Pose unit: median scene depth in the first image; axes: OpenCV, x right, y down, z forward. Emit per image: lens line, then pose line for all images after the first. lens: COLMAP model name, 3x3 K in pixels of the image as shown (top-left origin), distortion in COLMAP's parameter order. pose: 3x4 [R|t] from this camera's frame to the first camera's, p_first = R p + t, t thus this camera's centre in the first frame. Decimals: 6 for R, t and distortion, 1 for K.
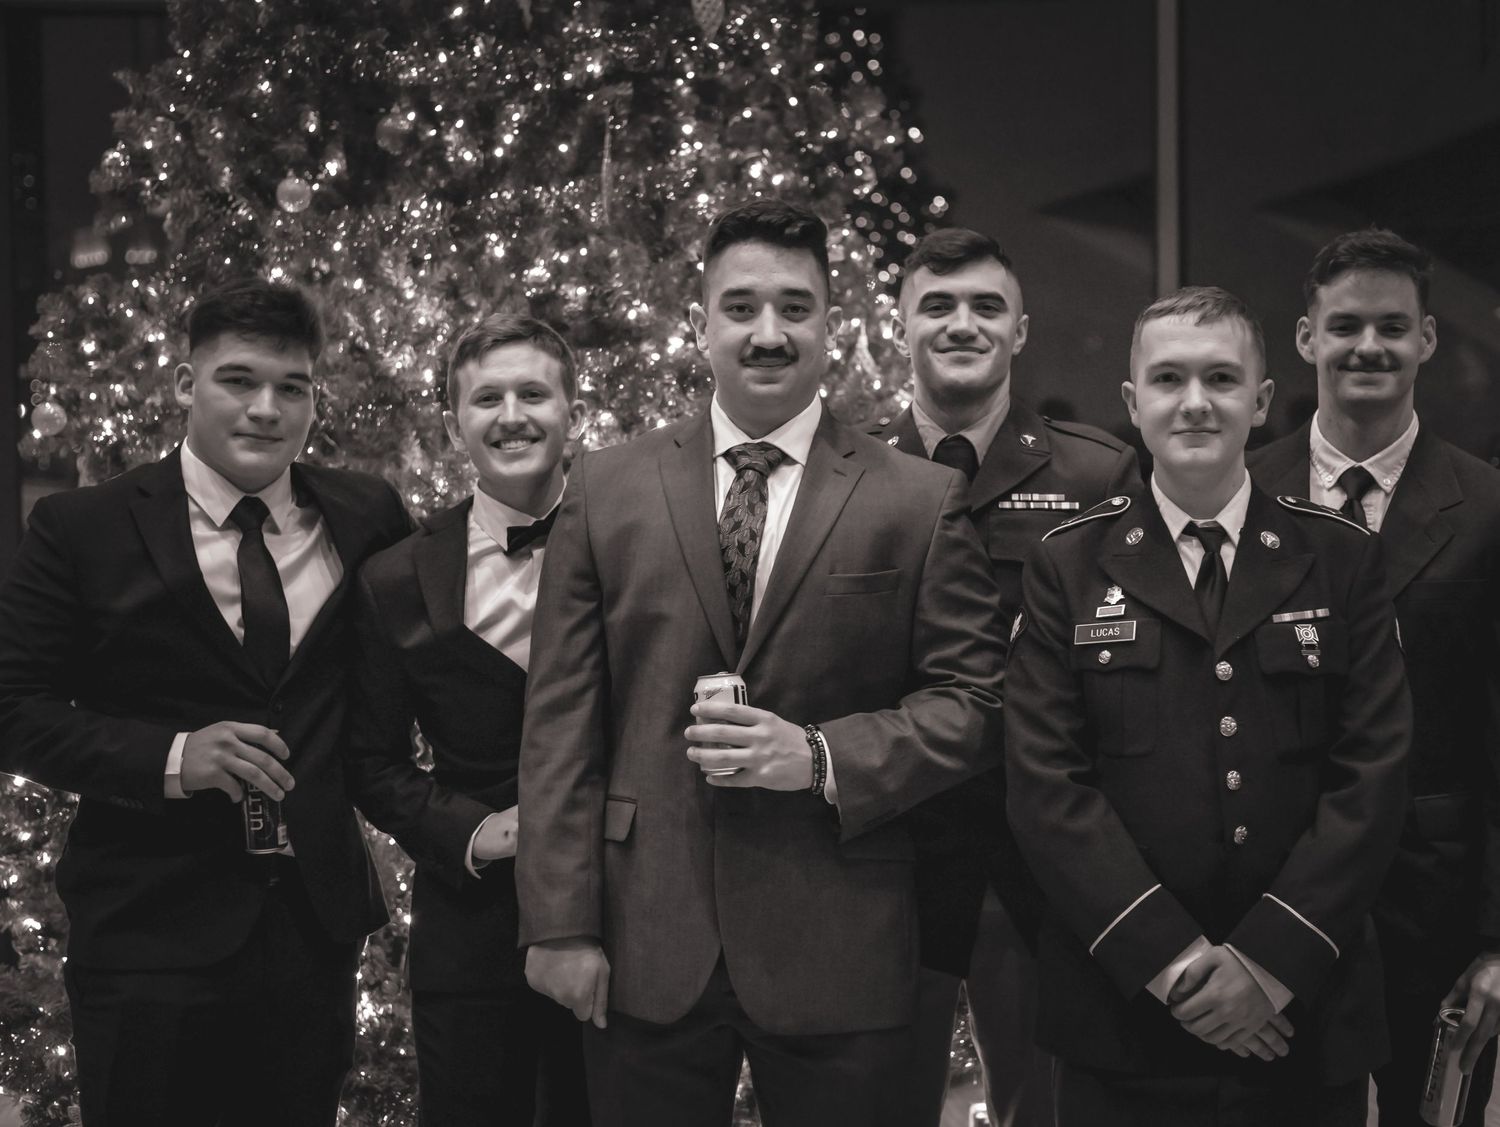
lens RADIAL K [[2278.8, 0, 703.0], [0, 2278.8, 562.2], [0, 0, 1]] dist [0.046288, 0.148696]
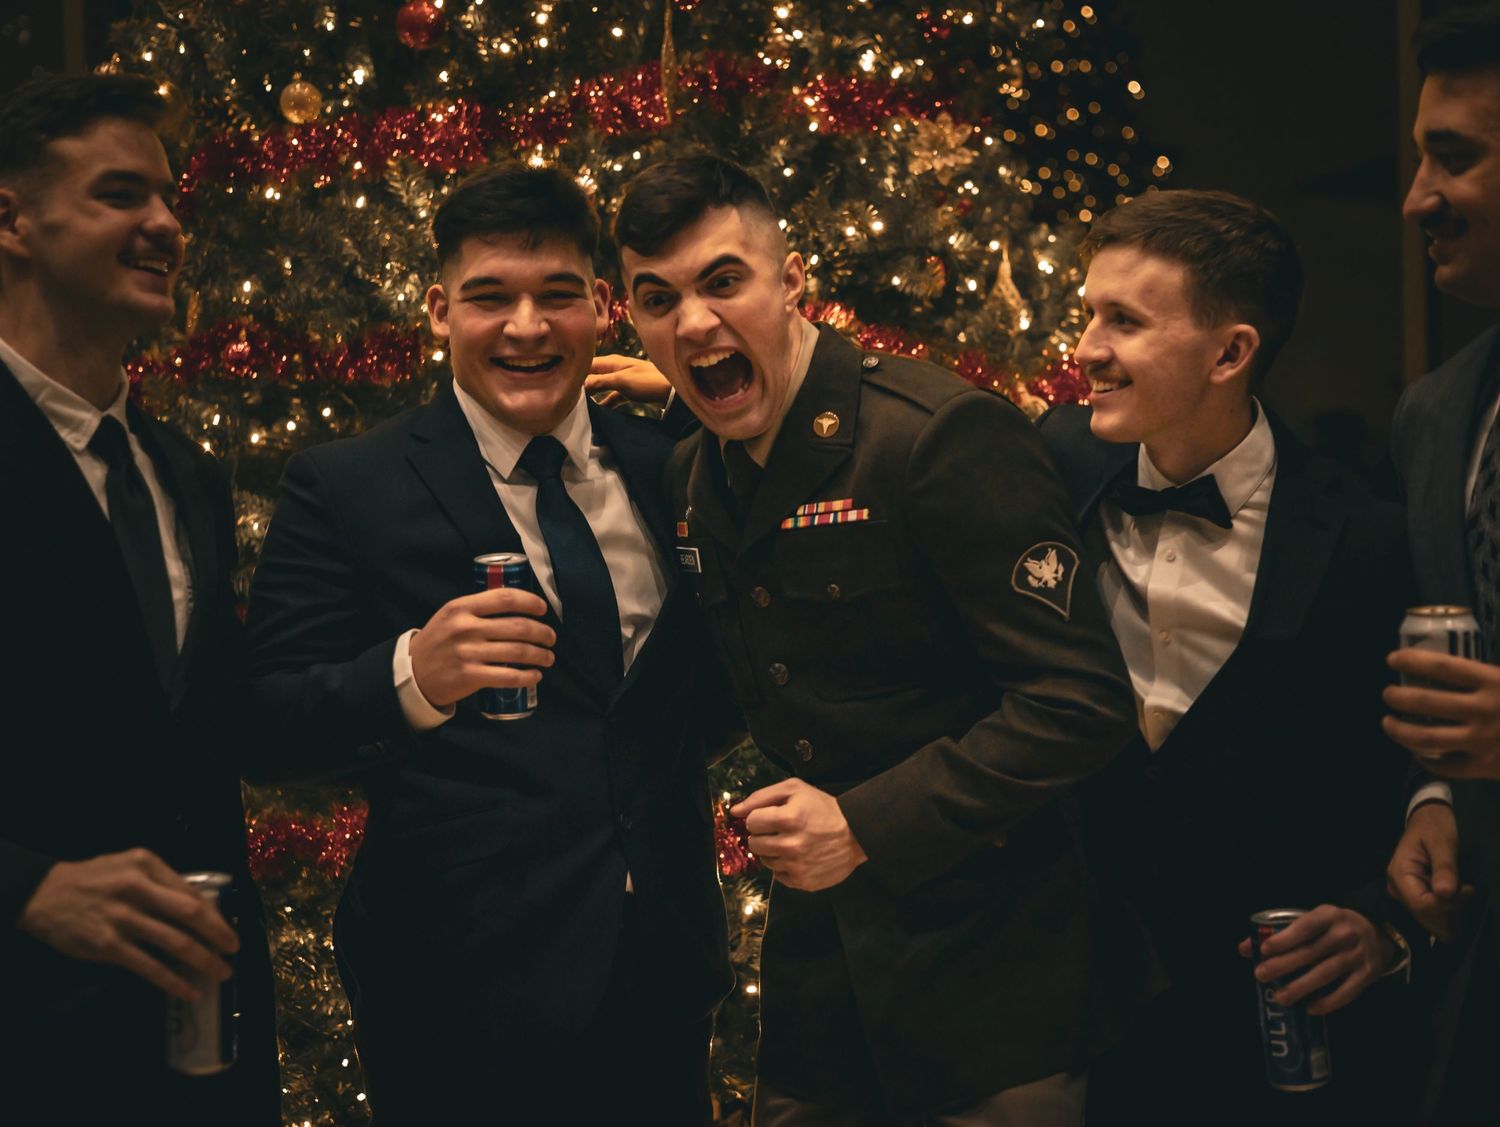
lens RADIAL K [[2225.6, 0, 750.0], [0, 2225.6, 563.5], [0, 0, 1]] dist [0.004810, 0.502490]
pose [[0.994737, -0.014085, -0.101491, 0.060328], [0.013635, 0.999894, -0.005127, 0.011738], [0.101553, 0.003716, 0.994823, 0.203891]]
